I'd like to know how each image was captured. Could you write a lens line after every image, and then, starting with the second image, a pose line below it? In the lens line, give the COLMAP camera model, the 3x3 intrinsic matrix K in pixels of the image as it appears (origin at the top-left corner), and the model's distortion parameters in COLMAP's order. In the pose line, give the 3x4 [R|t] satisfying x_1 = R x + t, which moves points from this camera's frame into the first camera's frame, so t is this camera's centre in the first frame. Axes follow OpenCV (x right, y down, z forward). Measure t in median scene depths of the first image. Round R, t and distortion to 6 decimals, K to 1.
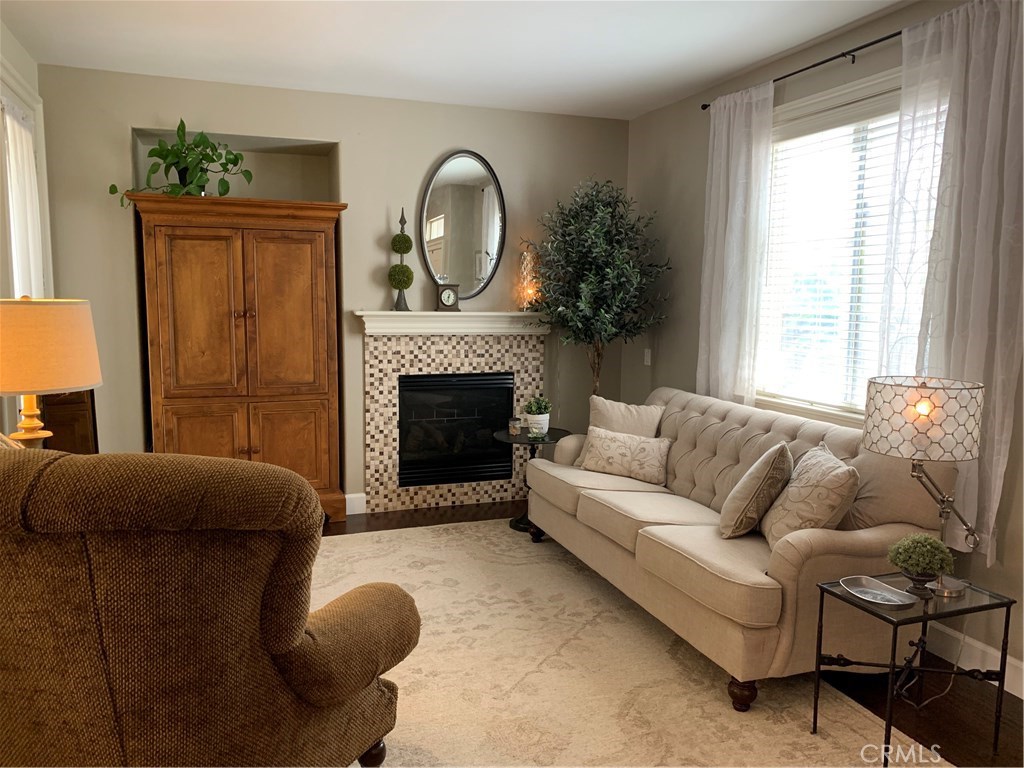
lens RADIAL K [[770.8, 0, 512.0], [0, 770.8, 384.0], [0, 0, 1]] dist [0.001555, -0.000910]
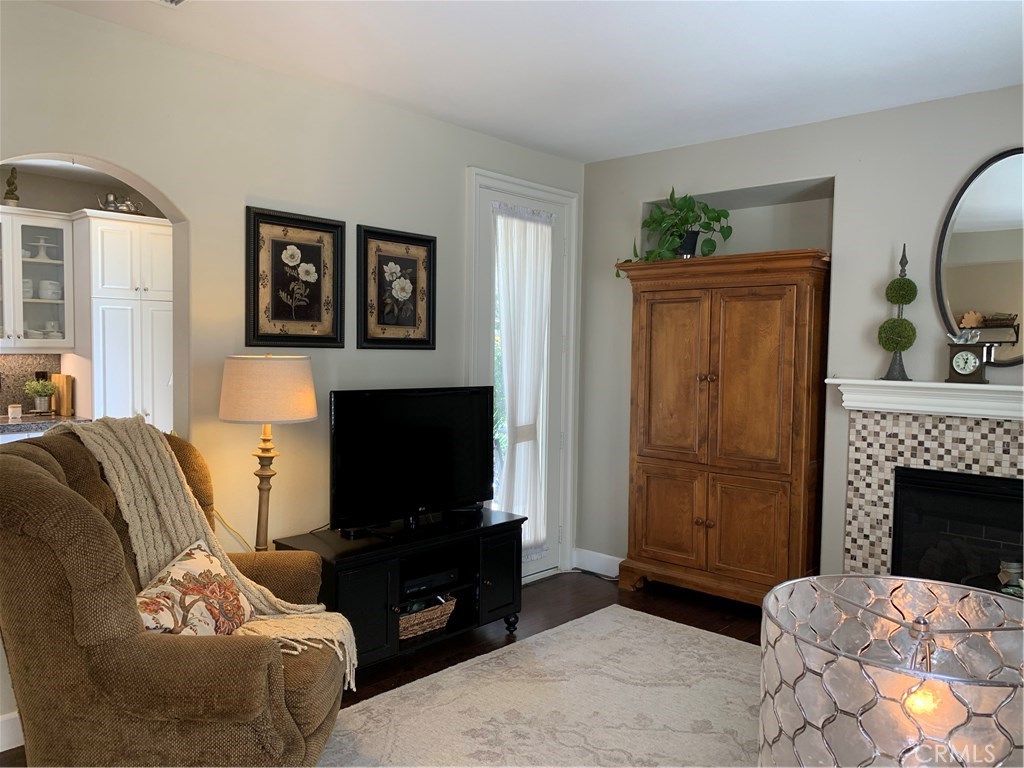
lens RADIAL K [[770.8, 0, 512.0], [0, 770.8, 384.0], [0, 0, 1]] dist [0.001555, -0.000910]
pose [[0.434484, 0.033535, -0.900055, 0.363280], [-0.112385, 0.993515, -0.017234, -0.036058], [0.893640, 0.108641, 0.435436, 0.340366]]
